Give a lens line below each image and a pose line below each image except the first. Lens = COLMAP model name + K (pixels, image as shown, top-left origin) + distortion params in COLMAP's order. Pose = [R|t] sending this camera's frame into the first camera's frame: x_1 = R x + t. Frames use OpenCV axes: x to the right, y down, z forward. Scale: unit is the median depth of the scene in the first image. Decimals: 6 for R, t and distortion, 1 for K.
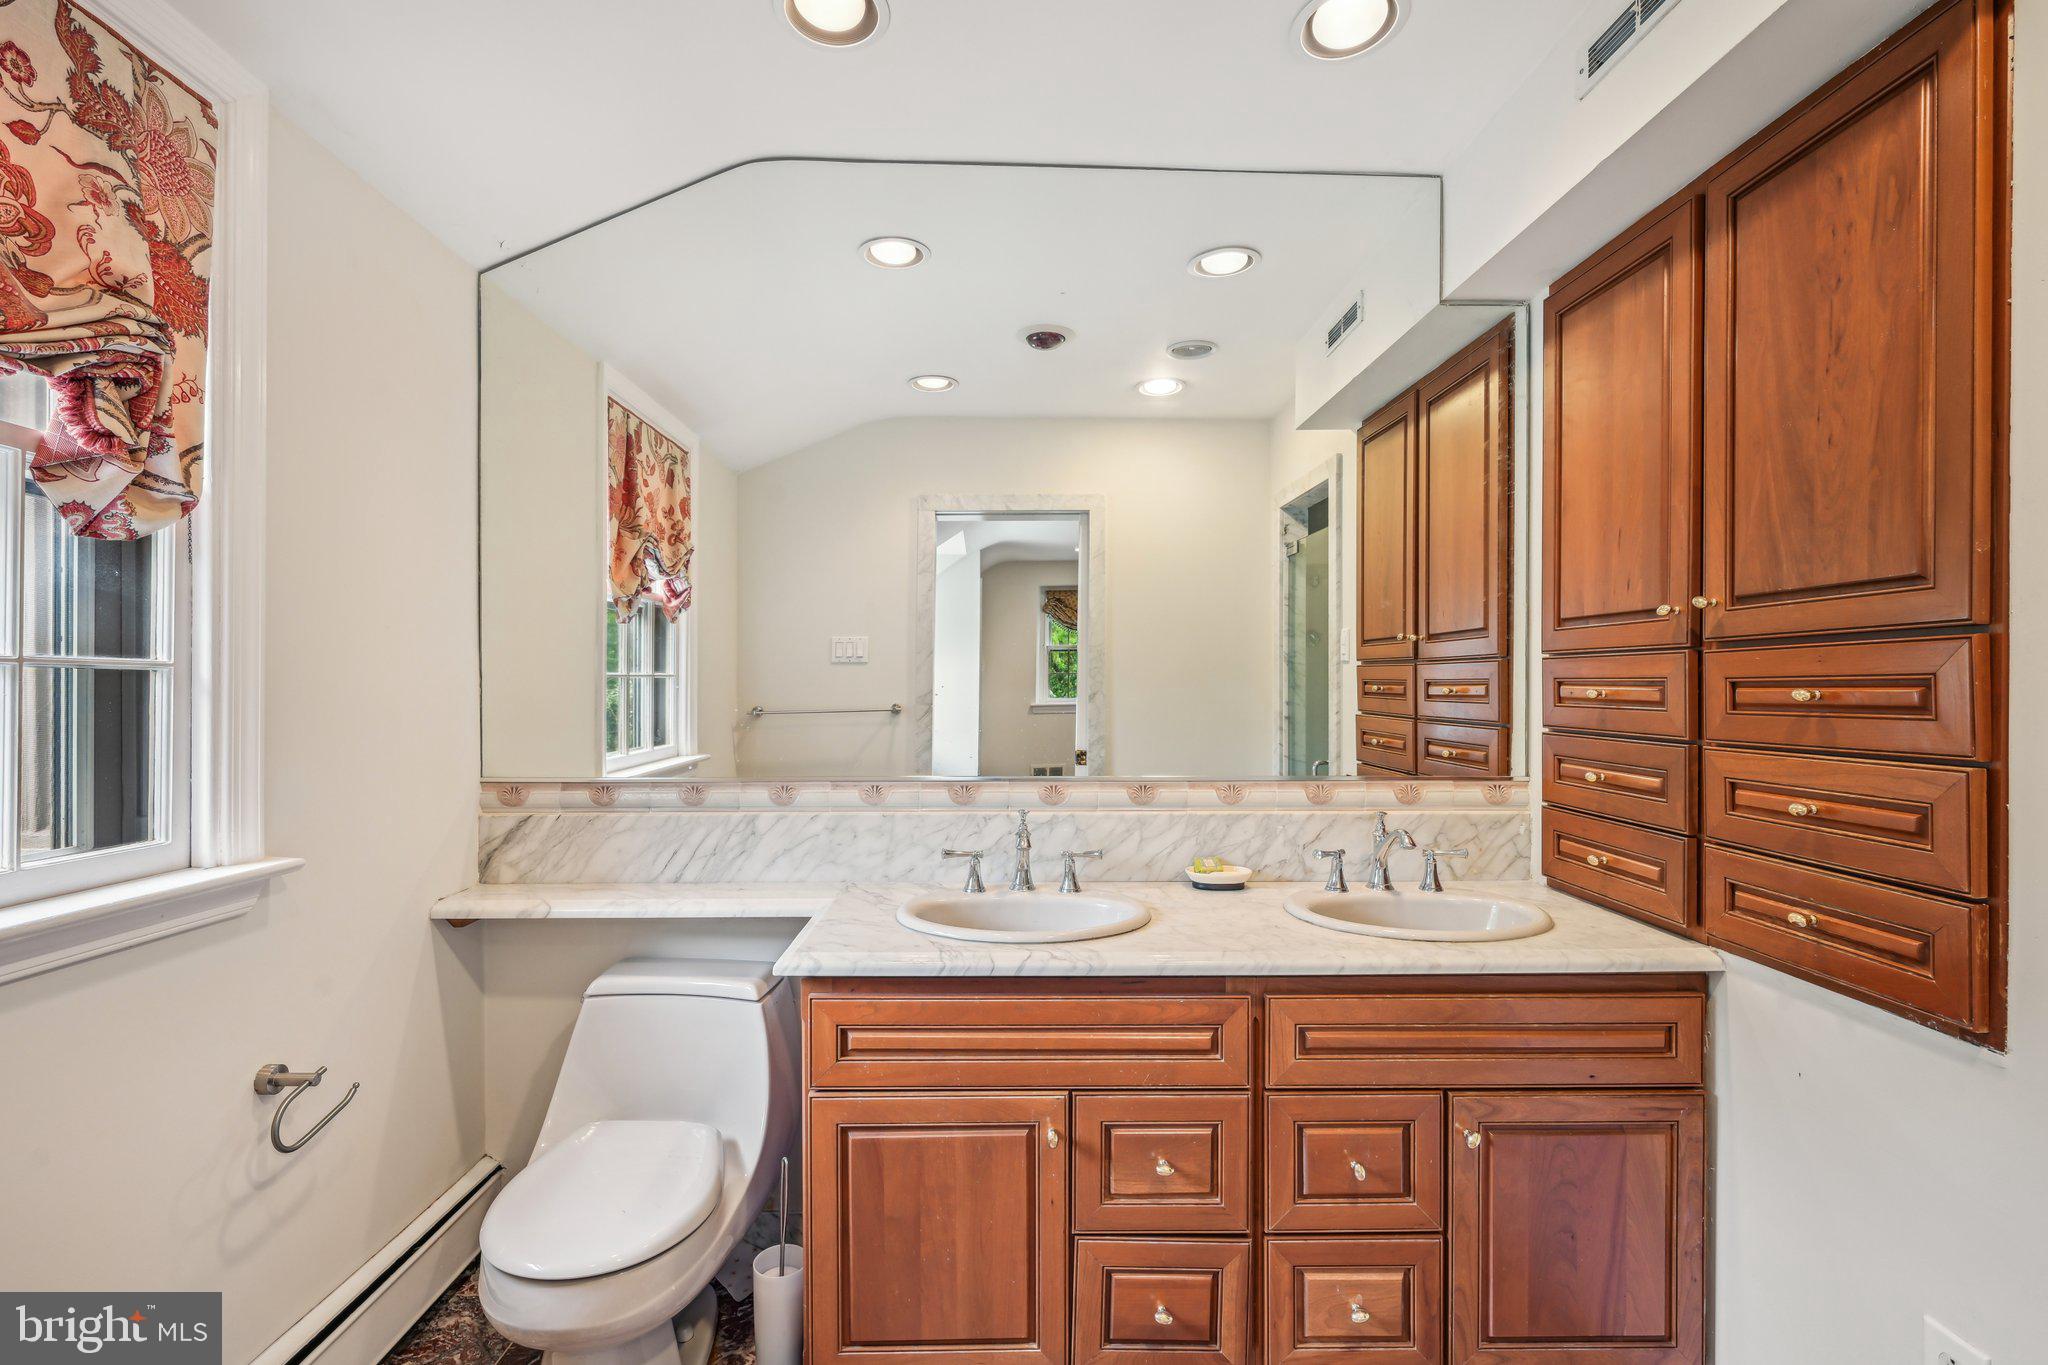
lens RADIAL K [[912.5, 0, 1016.9], [0, 912.5, 688.7], [0, 0, 1]] dist [-0.000443, 0.000091]
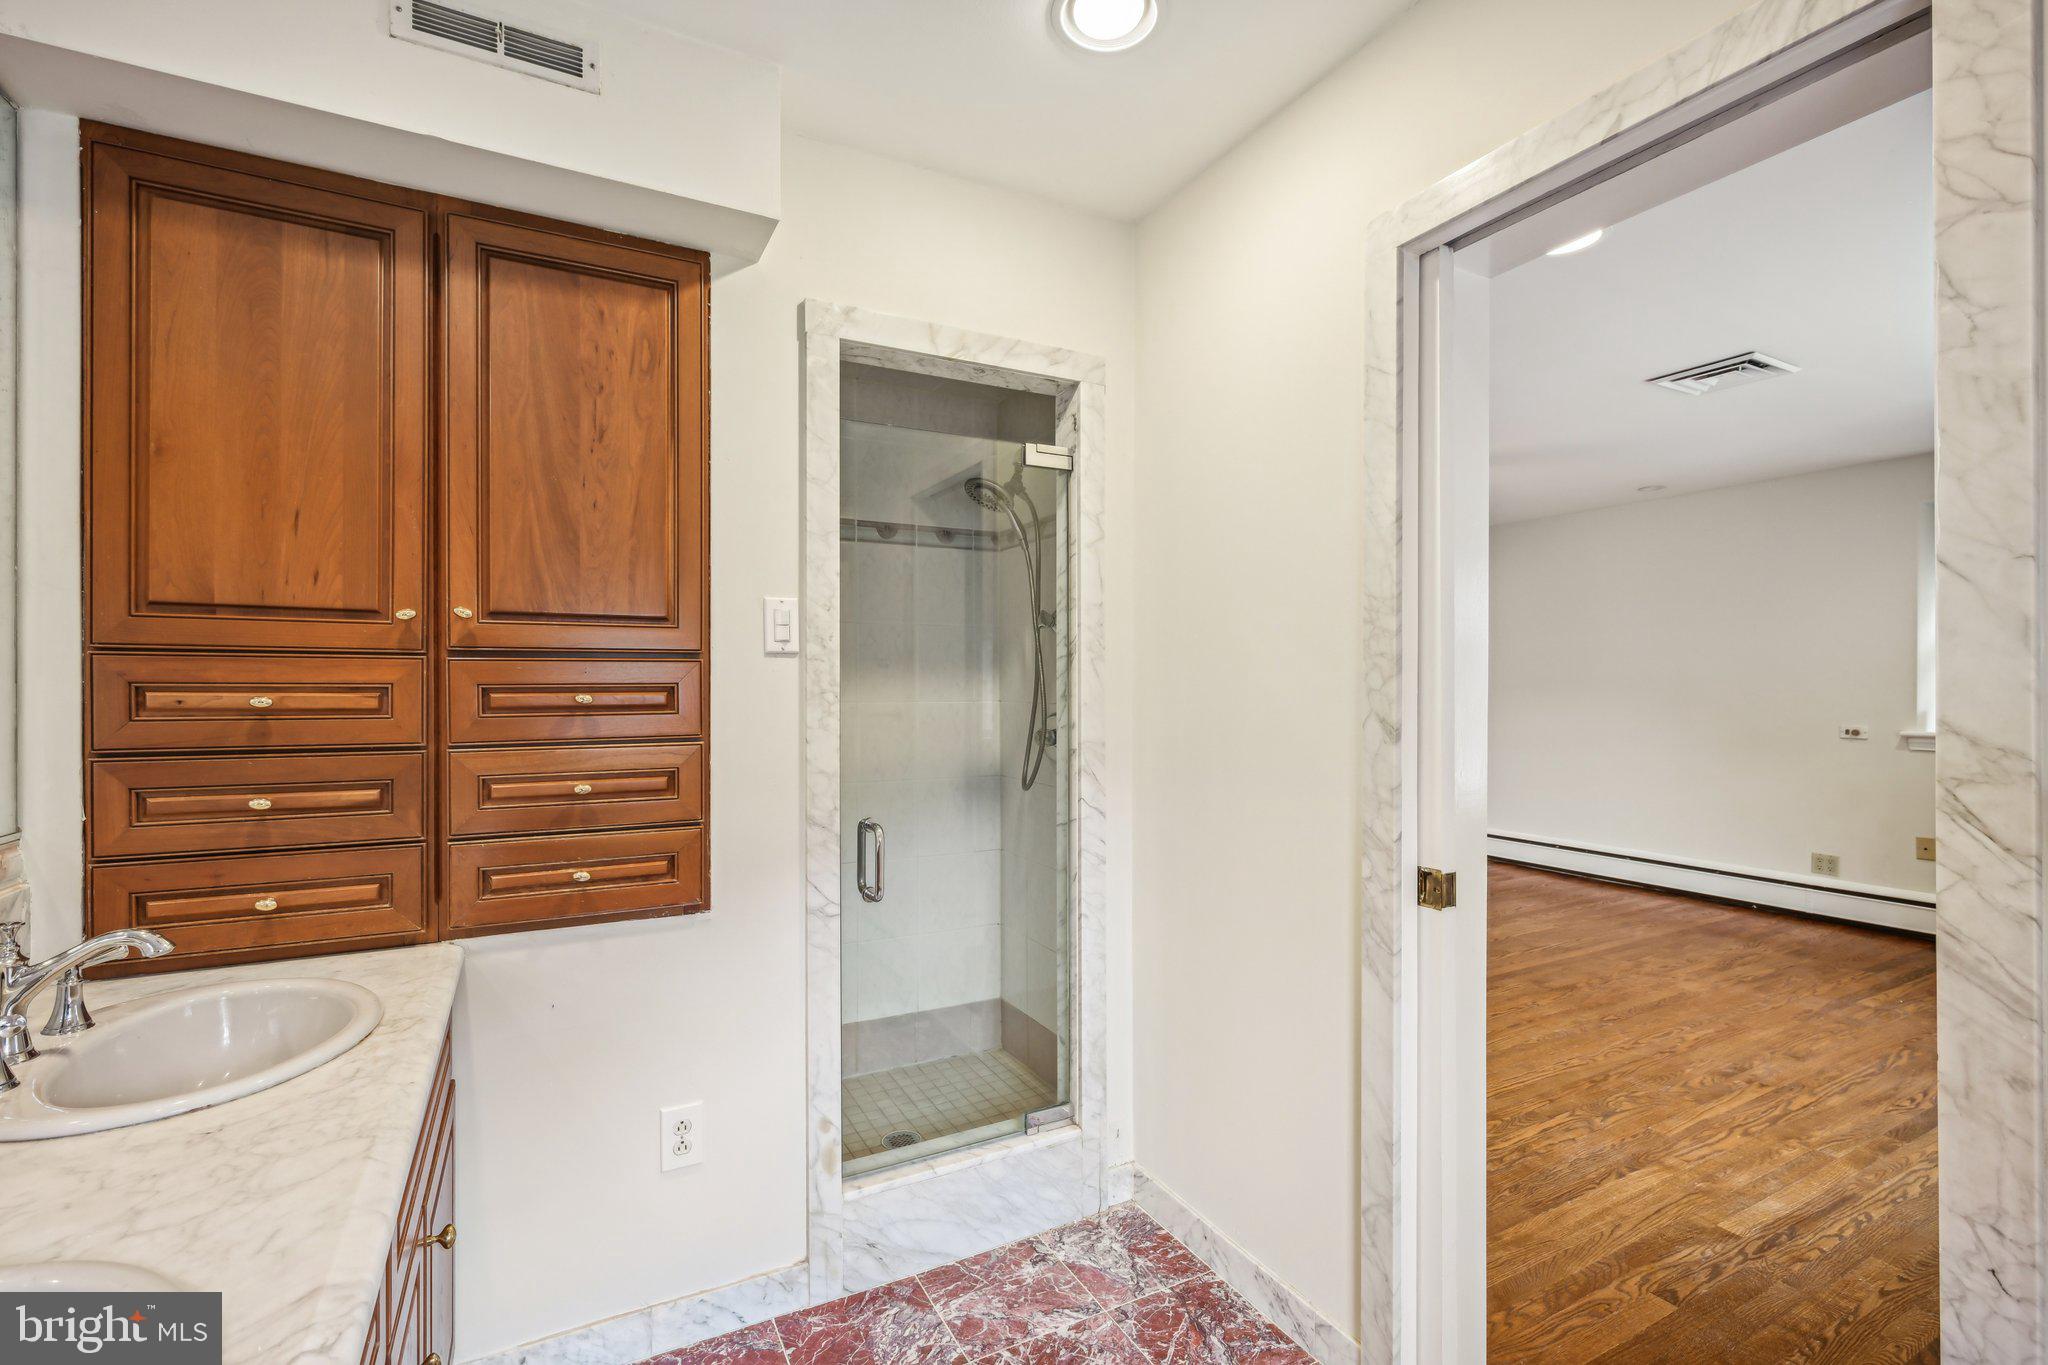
lens RADIAL K [[912.5, 0, 1022.0], [0, 912.5, 679.2], [0, 0, 1]] dist [-0.000443, 0.000091]
pose [[-0.457009, 0.004093, 0.889453, -0.525656], [0.002329, 0.999991, -0.003405, -0.013675], [-0.889459, 0.000515, -0.457014, 0.987470]]
